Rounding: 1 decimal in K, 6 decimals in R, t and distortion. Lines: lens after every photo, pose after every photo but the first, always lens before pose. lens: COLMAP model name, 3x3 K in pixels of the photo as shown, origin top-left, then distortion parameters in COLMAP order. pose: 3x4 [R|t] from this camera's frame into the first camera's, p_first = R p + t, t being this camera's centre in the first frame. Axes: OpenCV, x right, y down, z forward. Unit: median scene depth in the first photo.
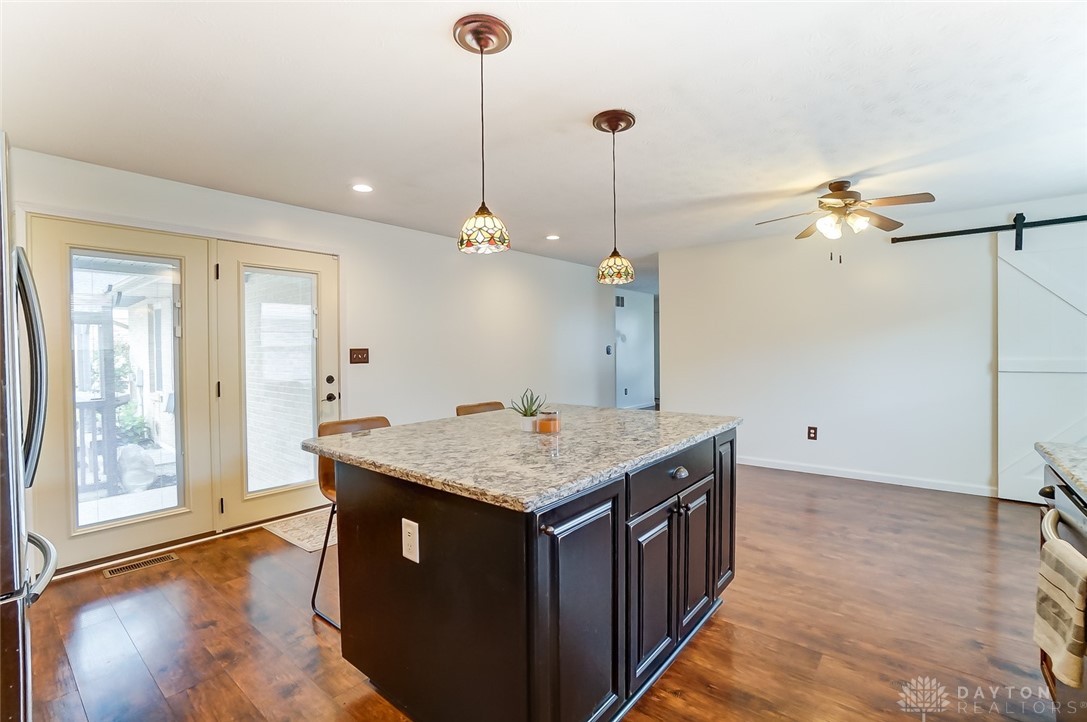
lens RADIAL K [[490.3, 0, 537.0], [0, 490.3, 359.3], [0, 0, 1]] dist [-0.066915, 0.027409]
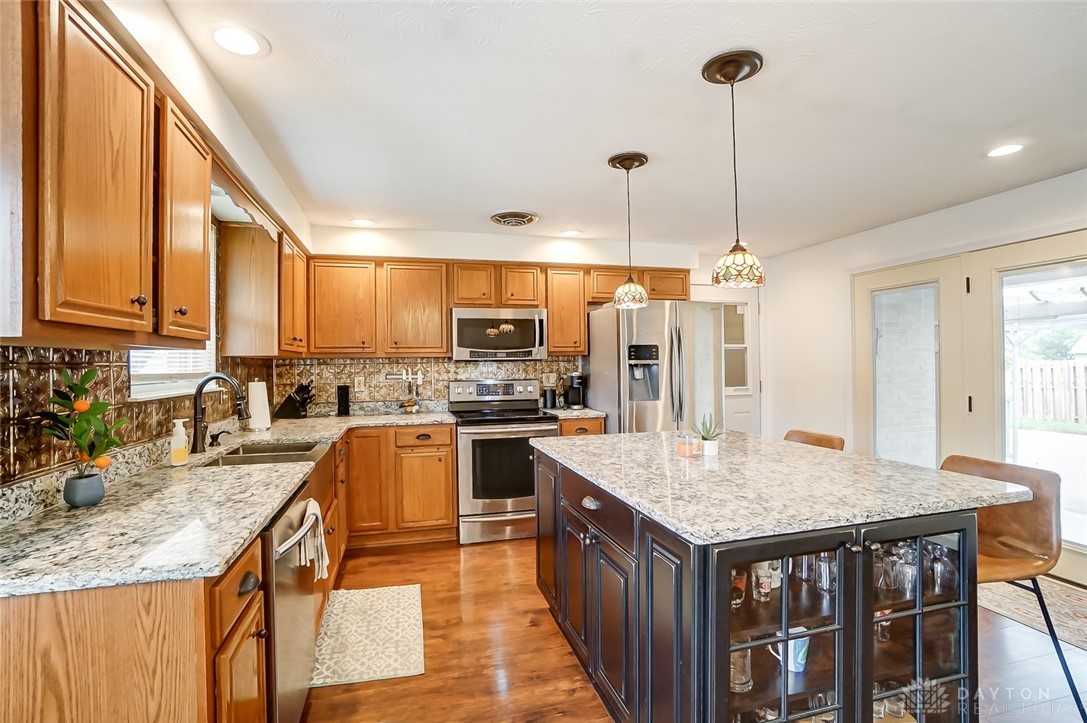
lens RADIAL K [[490.3, 0, 537.0], [0, 490.3, 359.8], [0, 0, 1]] dist [-0.066915, 0.027409]
pose [[-0.579686, 0.013681, -0.814725, 0.690250], [-0.001295, 0.999842, 0.017711, -0.046463], [0.814839, 0.011322, -0.579577, 0.878156]]
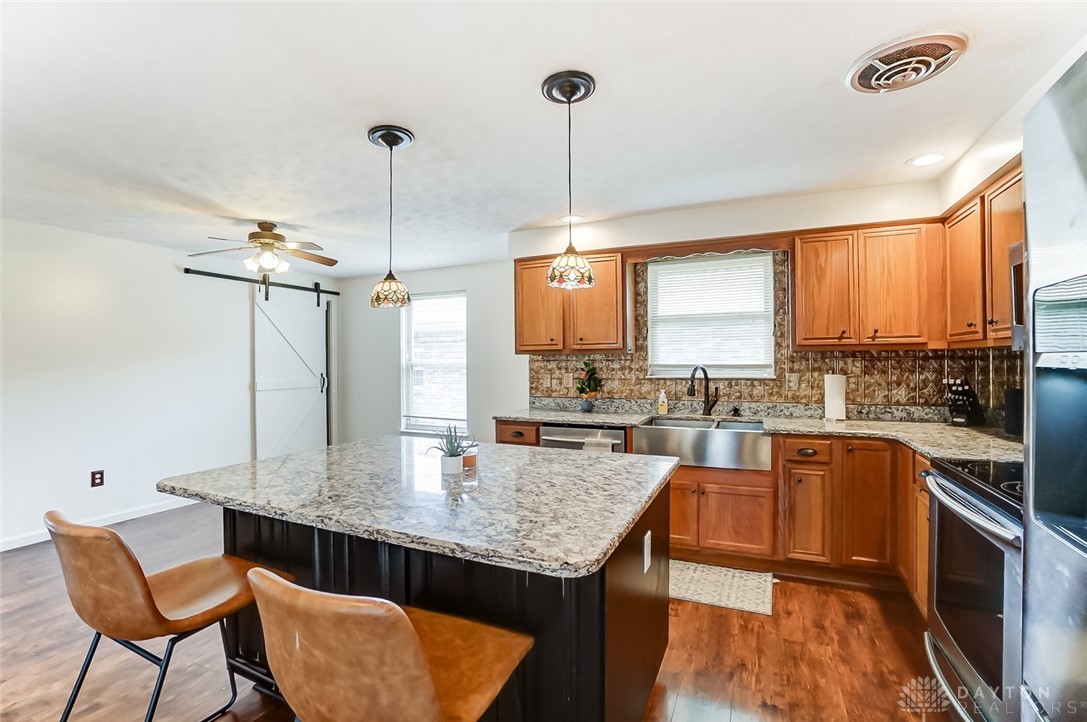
lens RADIAL K [[490.3, 0, 537.0], [0, 490.3, 359.3], [0, 0, 1]] dist [-0.066915, 0.027409]
pose [[-0.262616, 0.014159, 0.964796, -0.624449], [0.034558, 0.999389, -0.005260, -0.031173], [-0.964281, 0.031960, -0.262945, 0.728900]]
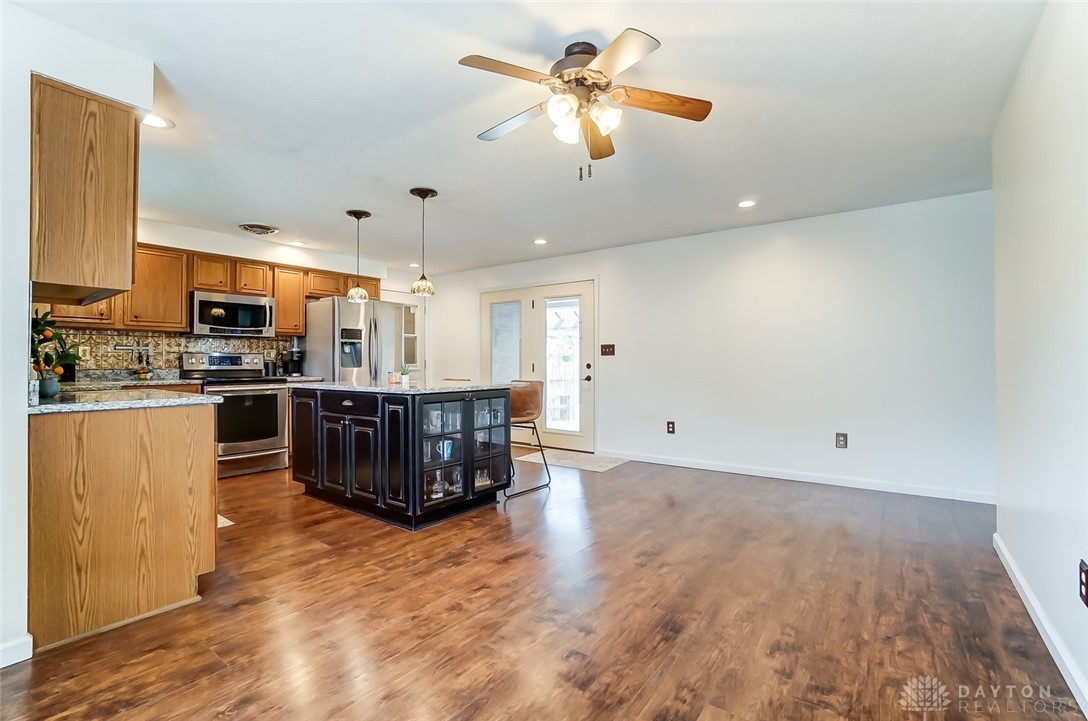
lens RADIAL K [[490.8, 0, 537.5], [0, 490.8, 358.8], [0, 0, 1]] dist [-0.066915, 0.027409]
pose [[0.053577, 0.004479, -0.998554, 1.308655], [-0.021365, 0.999766, 0.003338, 0.023292], [0.998335, 0.021156, 0.053660, 0.962432]]
